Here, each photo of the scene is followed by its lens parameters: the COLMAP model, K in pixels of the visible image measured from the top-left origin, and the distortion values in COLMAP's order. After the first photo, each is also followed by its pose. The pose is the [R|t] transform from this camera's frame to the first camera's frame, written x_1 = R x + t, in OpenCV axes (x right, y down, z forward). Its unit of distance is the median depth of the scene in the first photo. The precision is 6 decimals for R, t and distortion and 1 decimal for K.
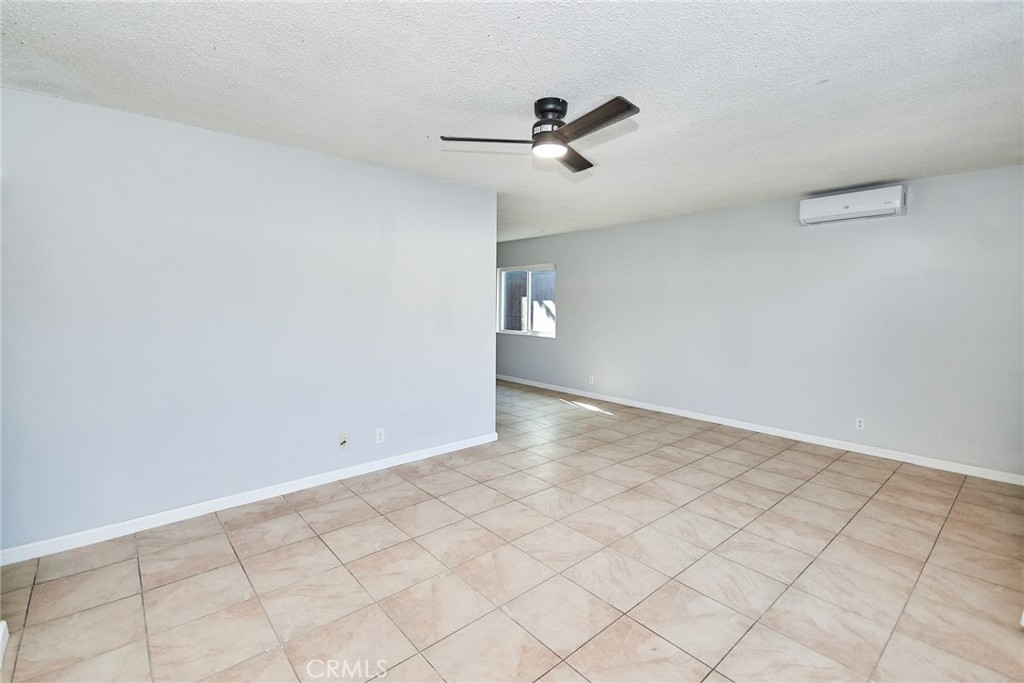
lens RADIAL K [[453.8, 0, 512.0], [0, 453.8, 341.5], [0, 0, 1]] dist [-0.001713, -0.000302]
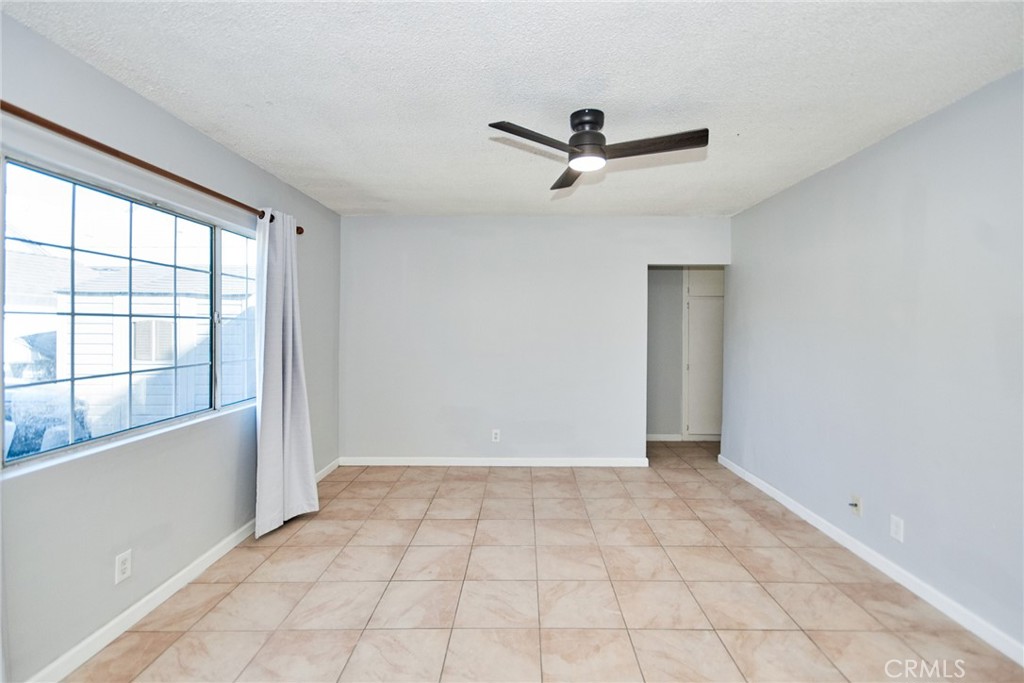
lens RADIAL K [[465.8, 0, 516.3], [0, 465.8, 321.7], [0, 0, 1]] dist [0.000168, -0.000884]
pose [[-0.663448, -0.014371, -0.748084, 0.856632], [-0.074252, 0.996145, 0.046715, -0.120659], [0.744529, 0.086539, -0.661957, 1.460923]]
